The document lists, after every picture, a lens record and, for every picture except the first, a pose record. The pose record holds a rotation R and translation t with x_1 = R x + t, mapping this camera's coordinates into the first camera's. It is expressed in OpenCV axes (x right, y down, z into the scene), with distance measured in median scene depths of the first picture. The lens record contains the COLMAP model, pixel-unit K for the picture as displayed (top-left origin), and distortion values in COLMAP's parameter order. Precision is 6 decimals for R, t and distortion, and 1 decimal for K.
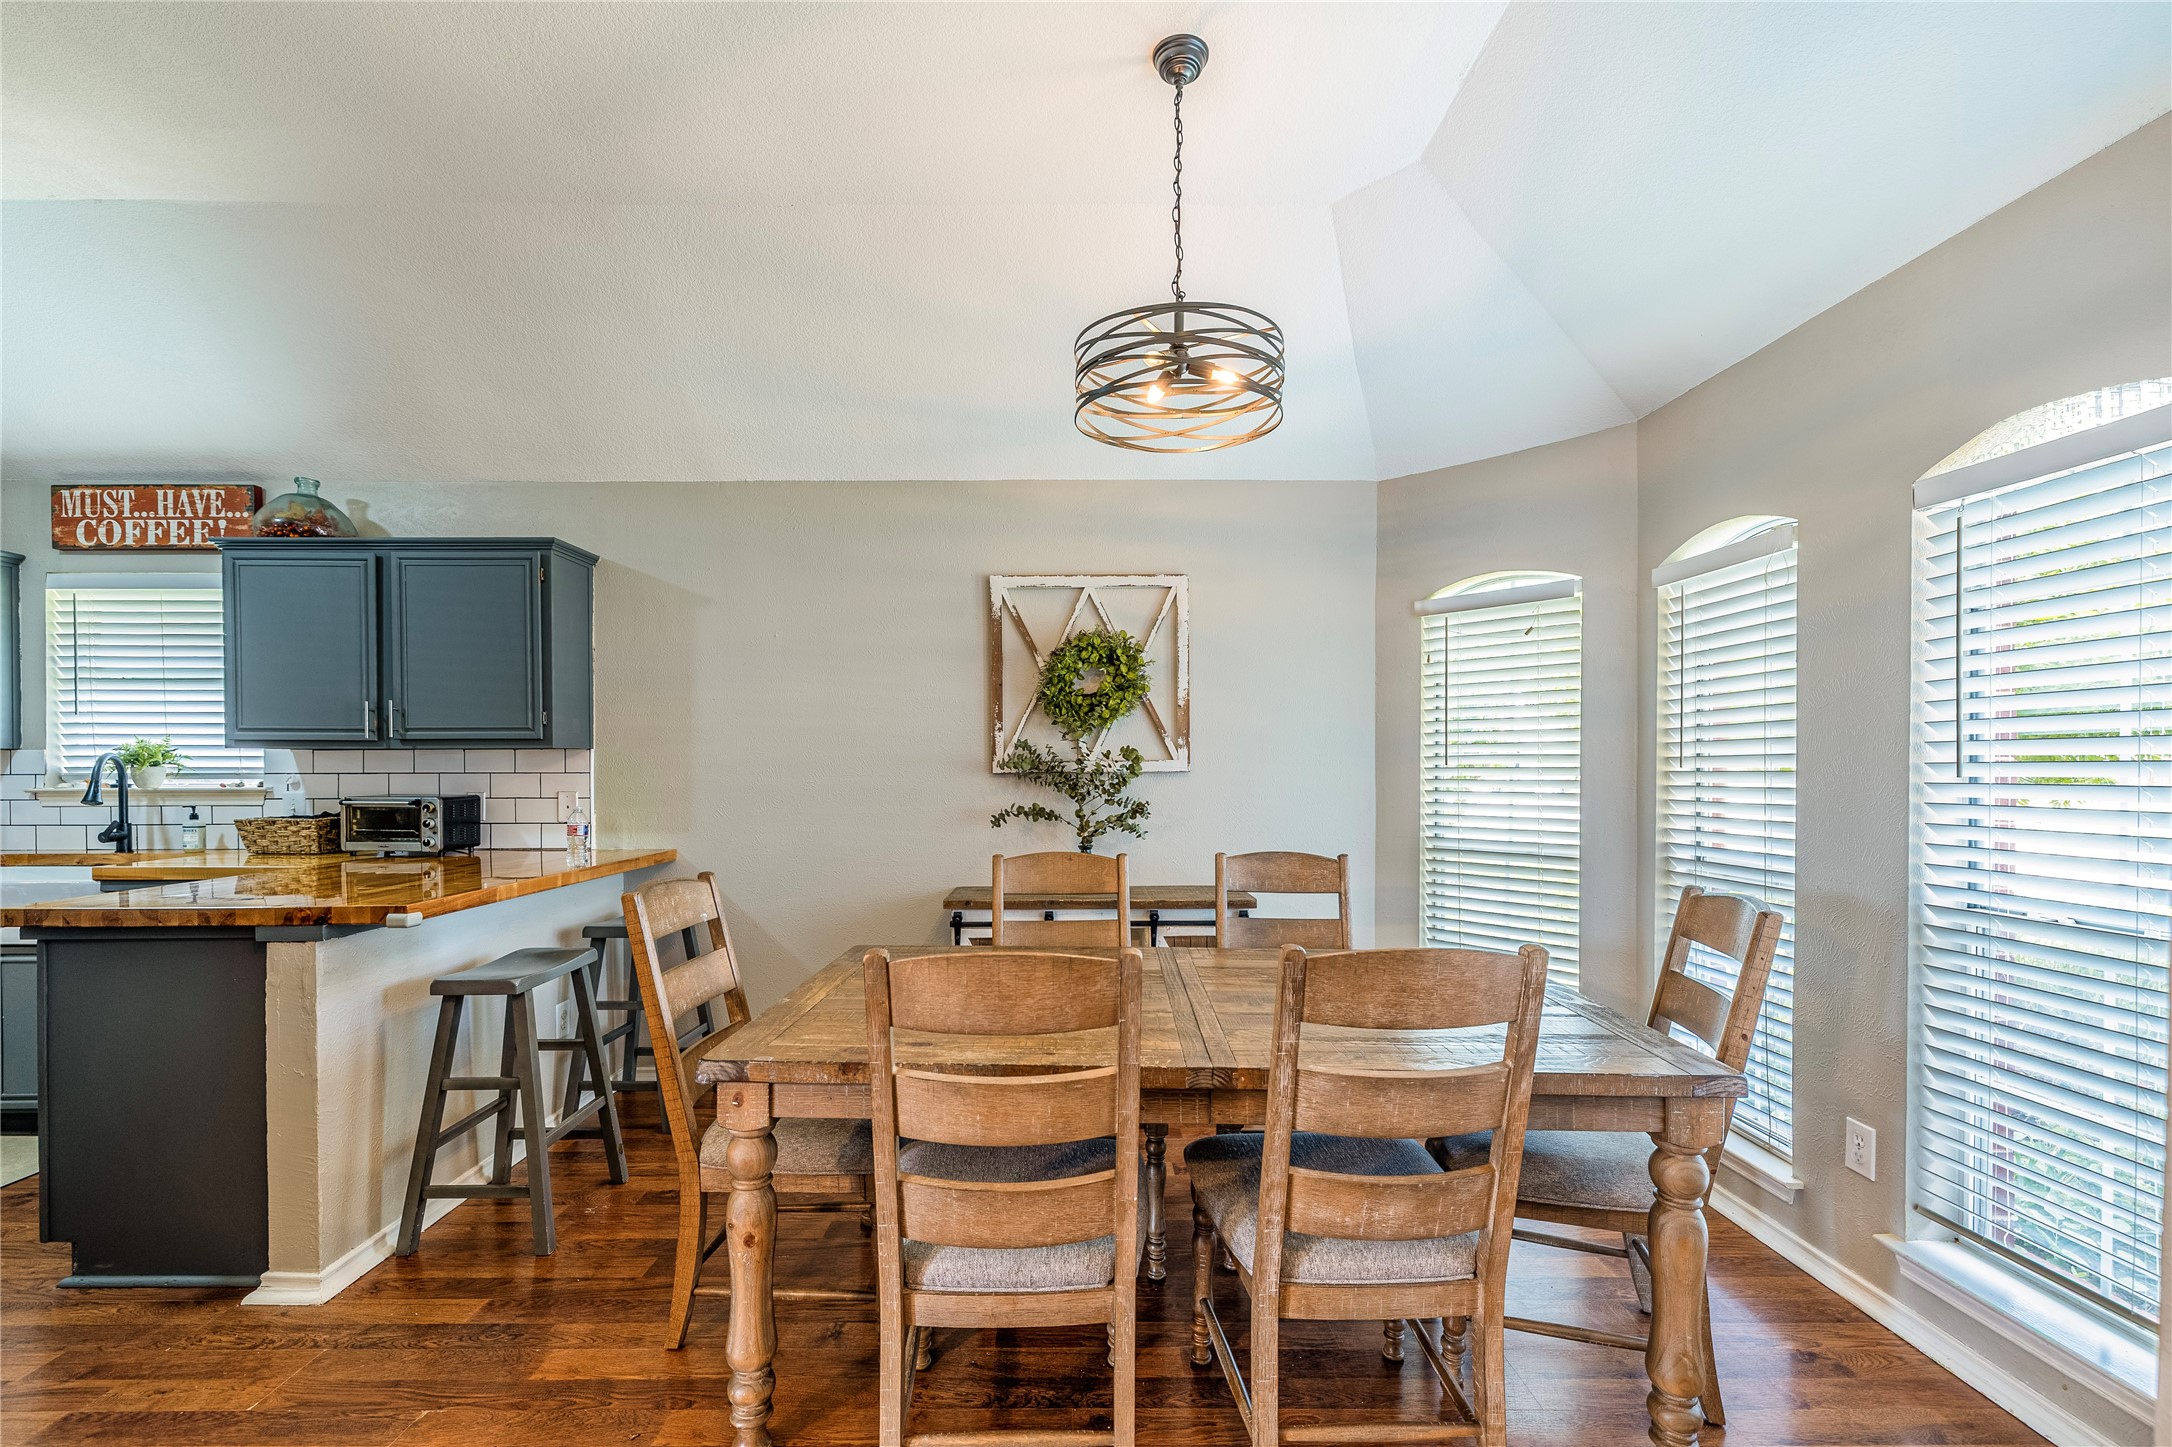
lens RADIAL K [[978.2, 0, 1078.3], [0, 978.2, 775.6], [0, 0, 1]] dist [-0.000322, -0.000248]
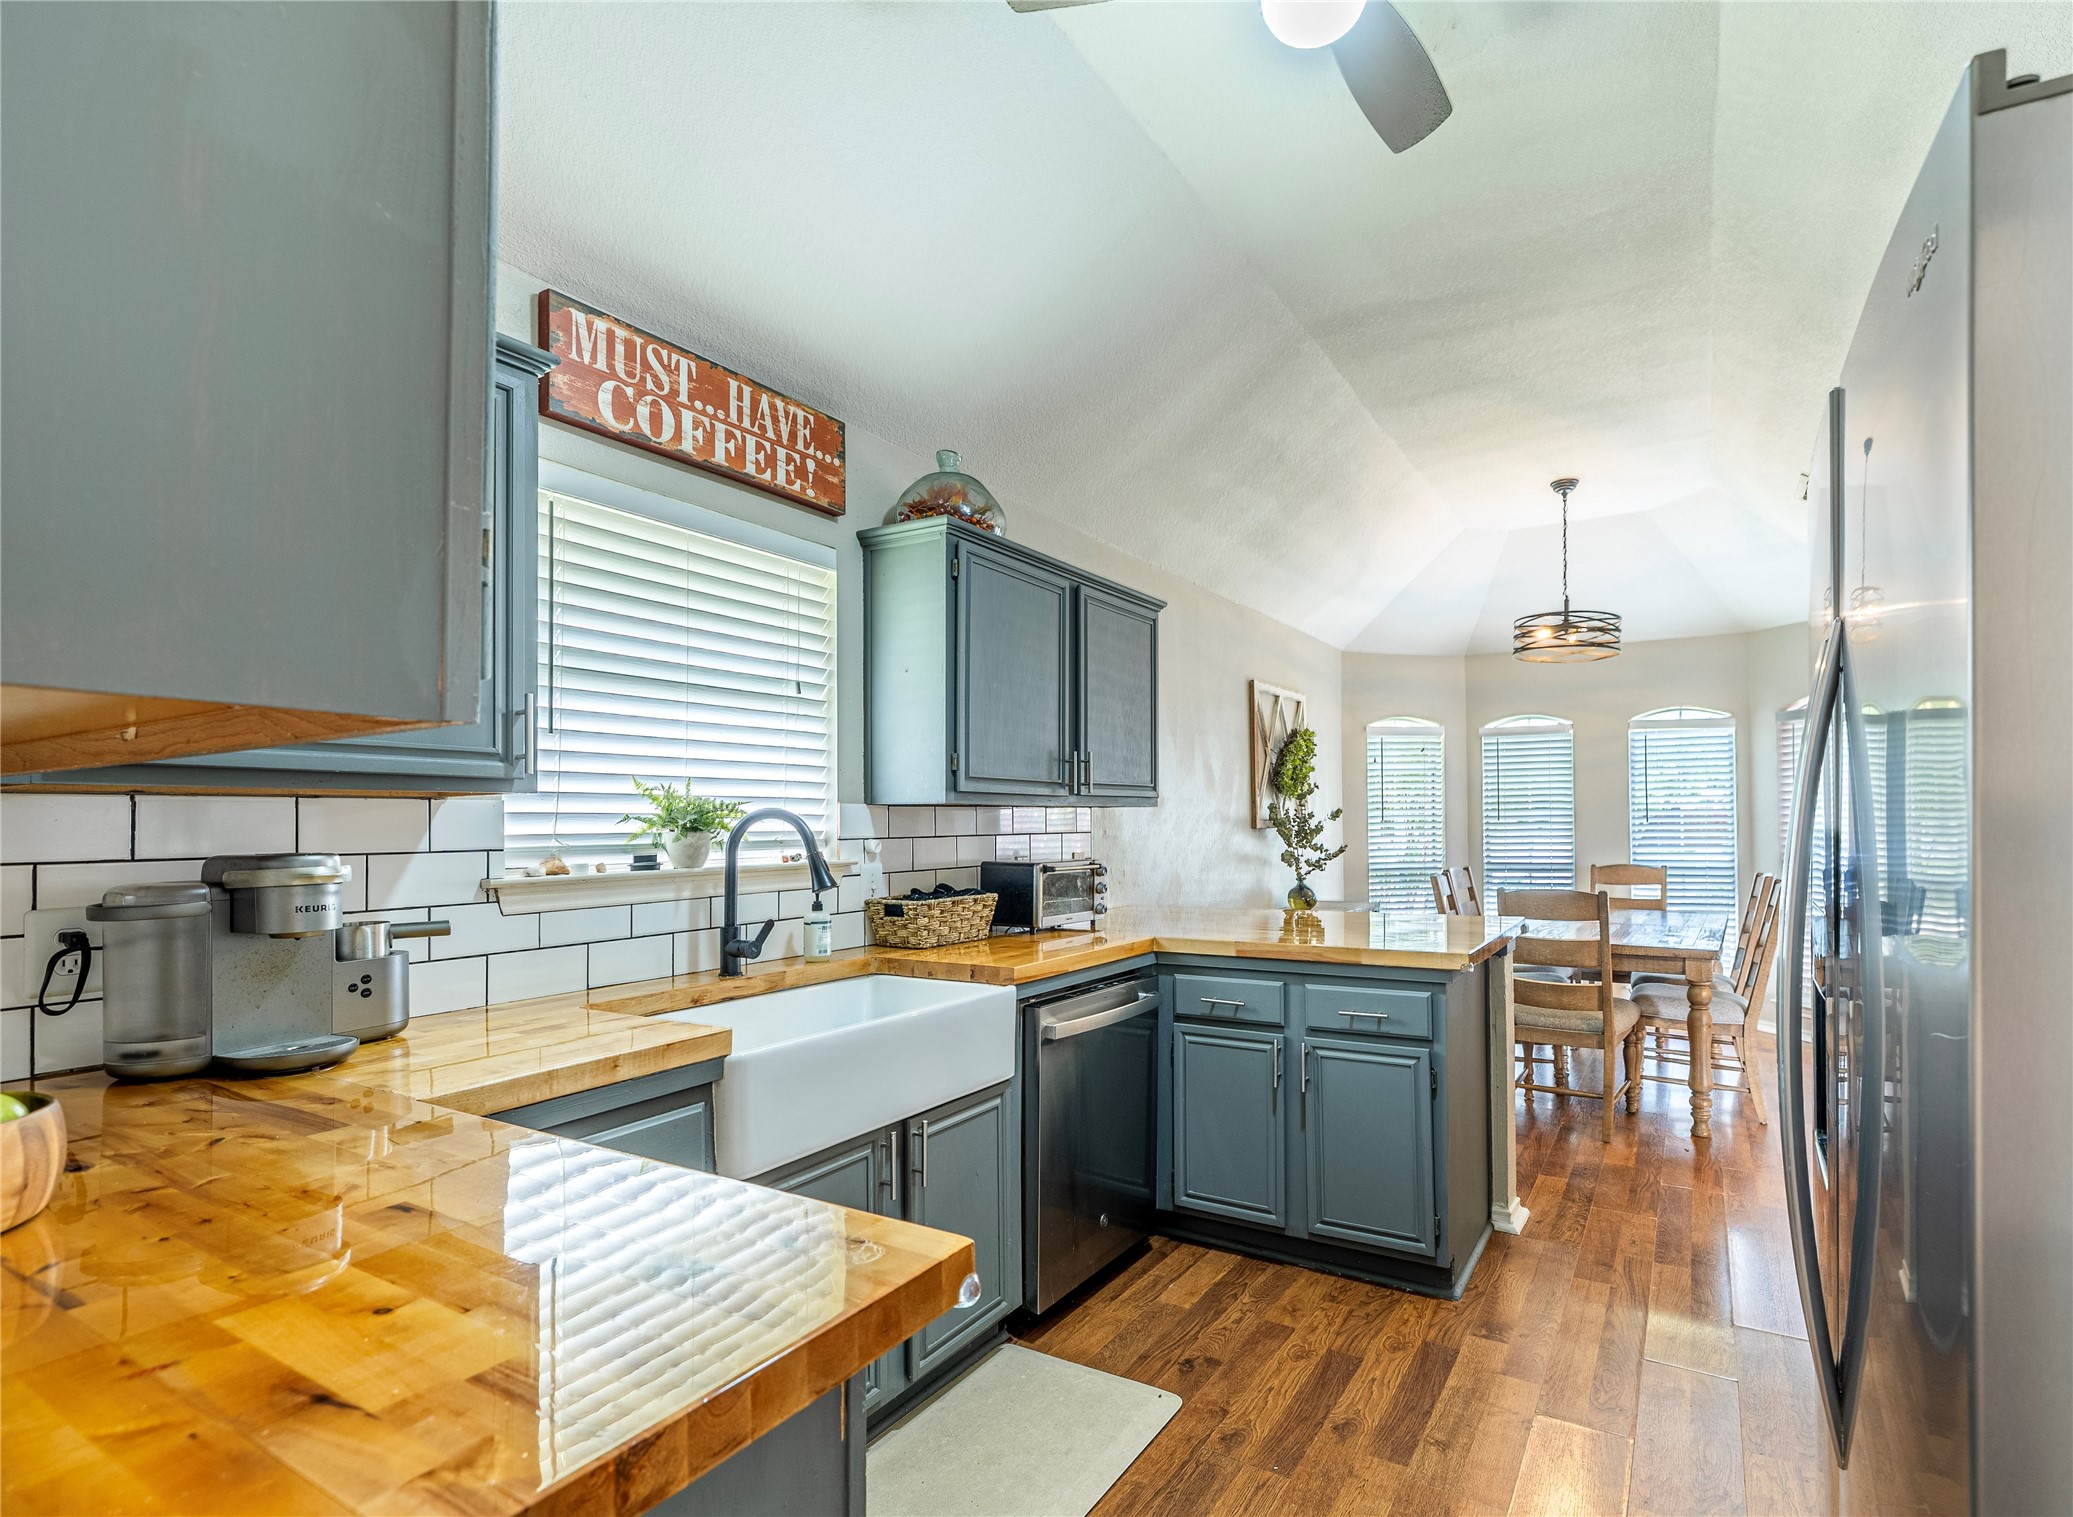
lens RADIAL K [[977.5, 0, 1143.3], [0, 977.5, 817.2], [0, 0, 1]] dist [0.000614, 0.000123]
pose [[0.504894, -0.000646, 0.863181, -1.338026], [0.022576, 0.999668, -0.012457, -0.004356], [-0.862886, 0.025776, 0.504741, 0.475110]]
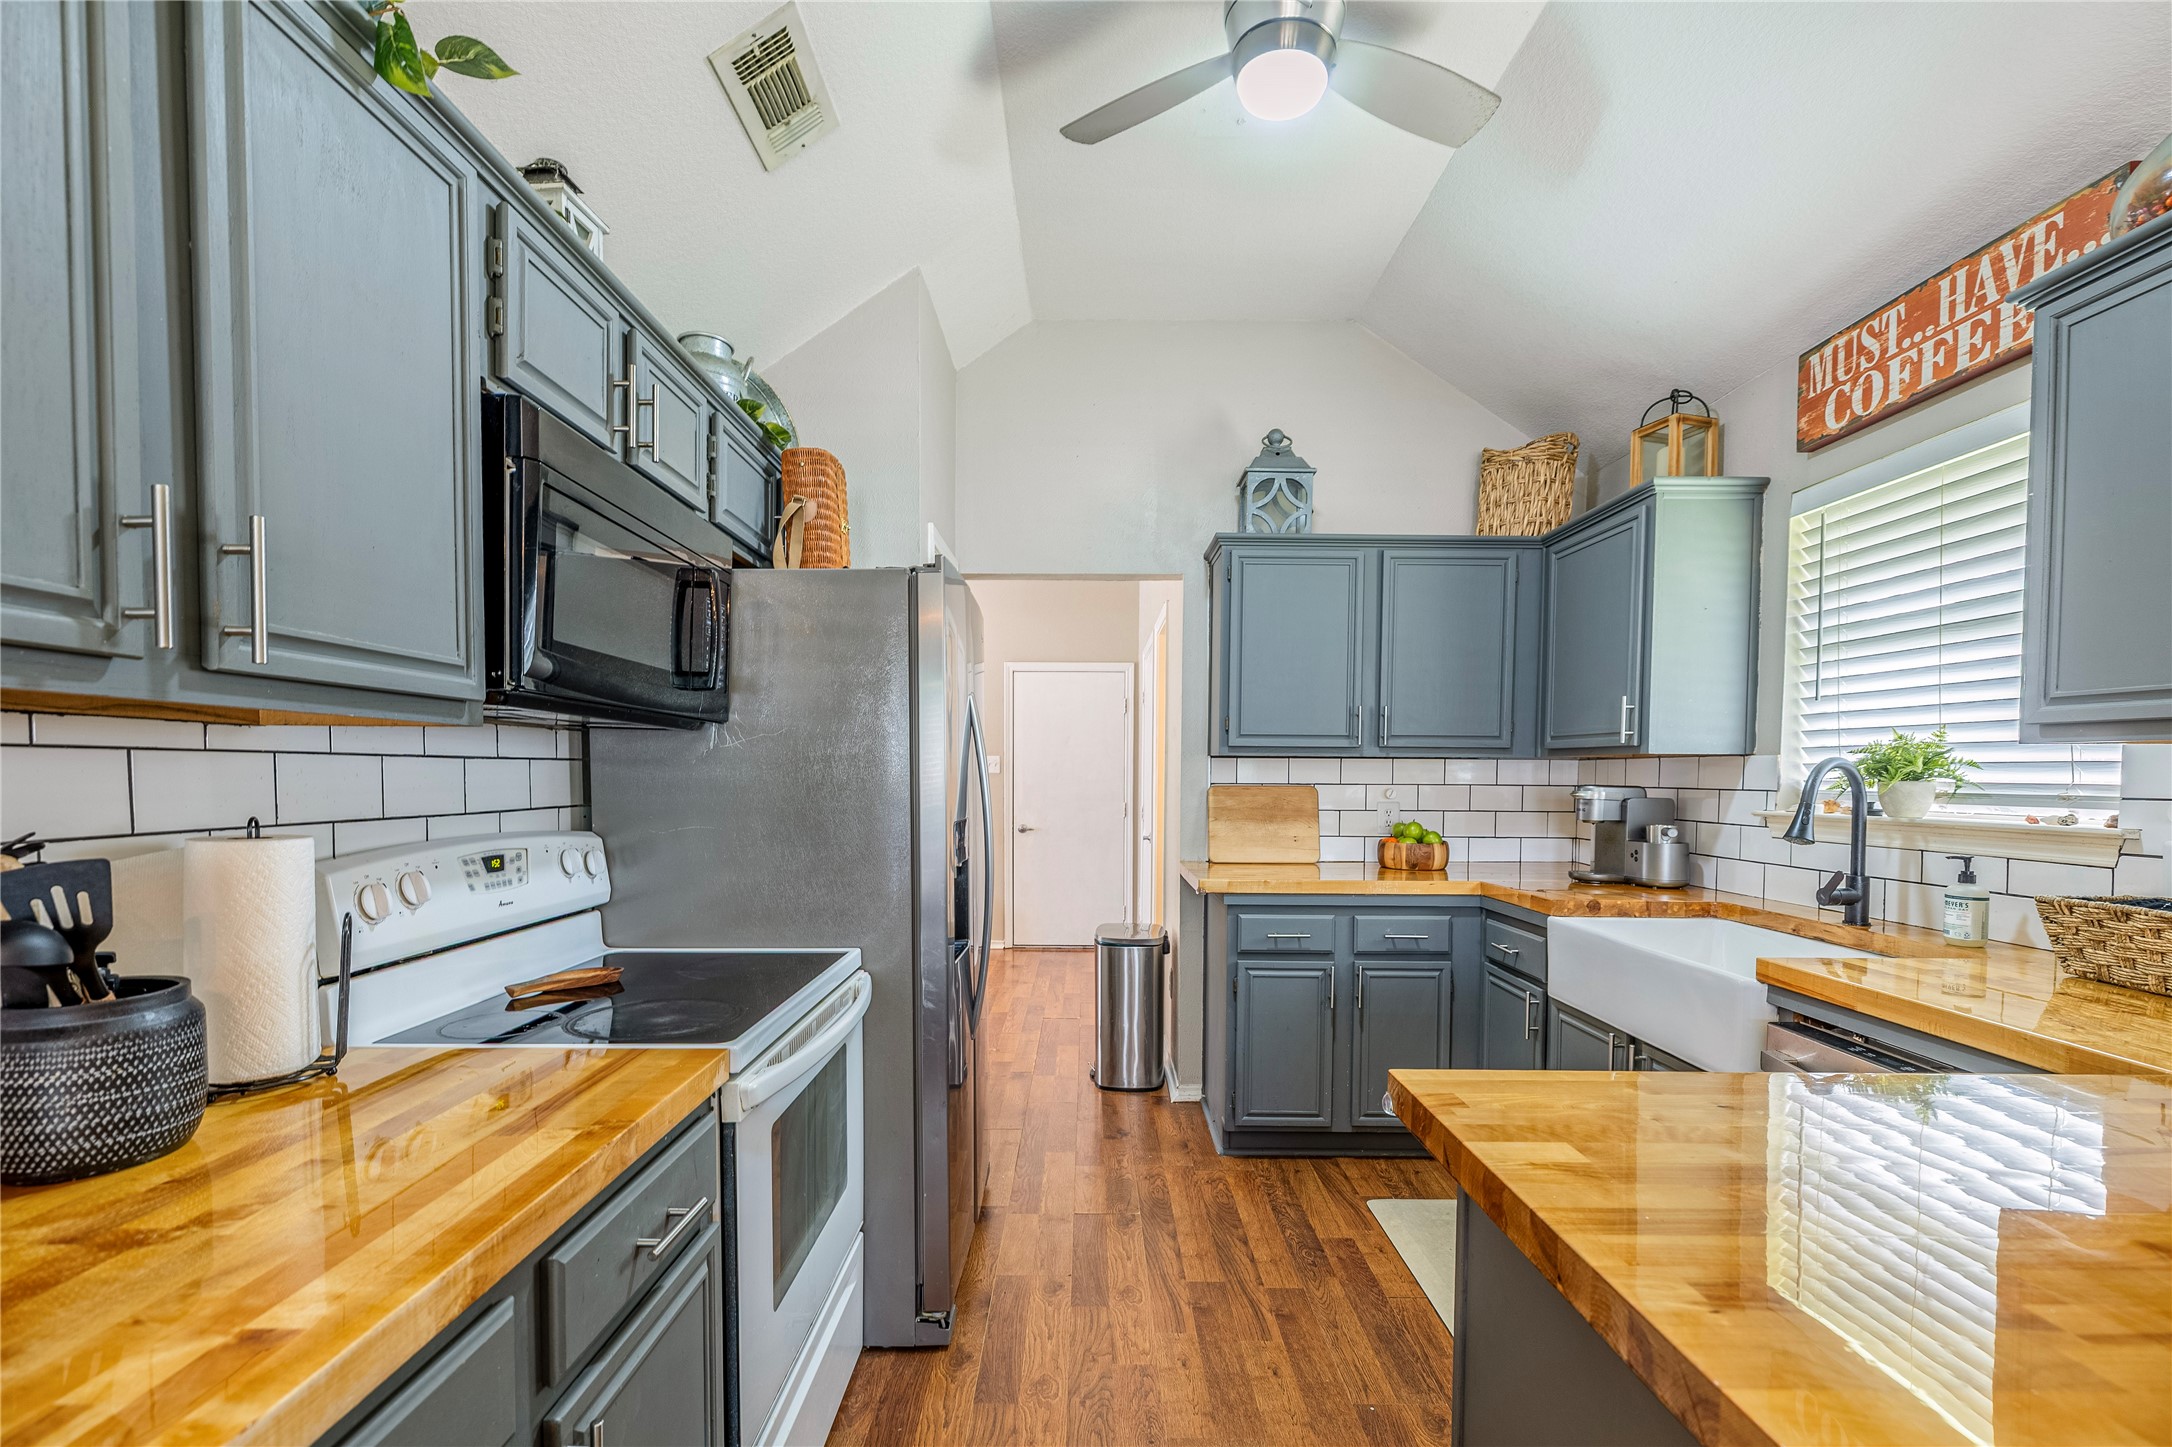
lens RADIAL K [[947.1, 0, 1093.0], [0, 947.1, 806.0], [0, 0, 1]] dist [-0.001342, -0.000475]
pose [[-0.006081, 0.036152, -0.999328, -0.393405], [-0.018309, 0.999175, 0.036258, -0.006046], [0.999814, 0.018517, -0.005414, 0.528464]]
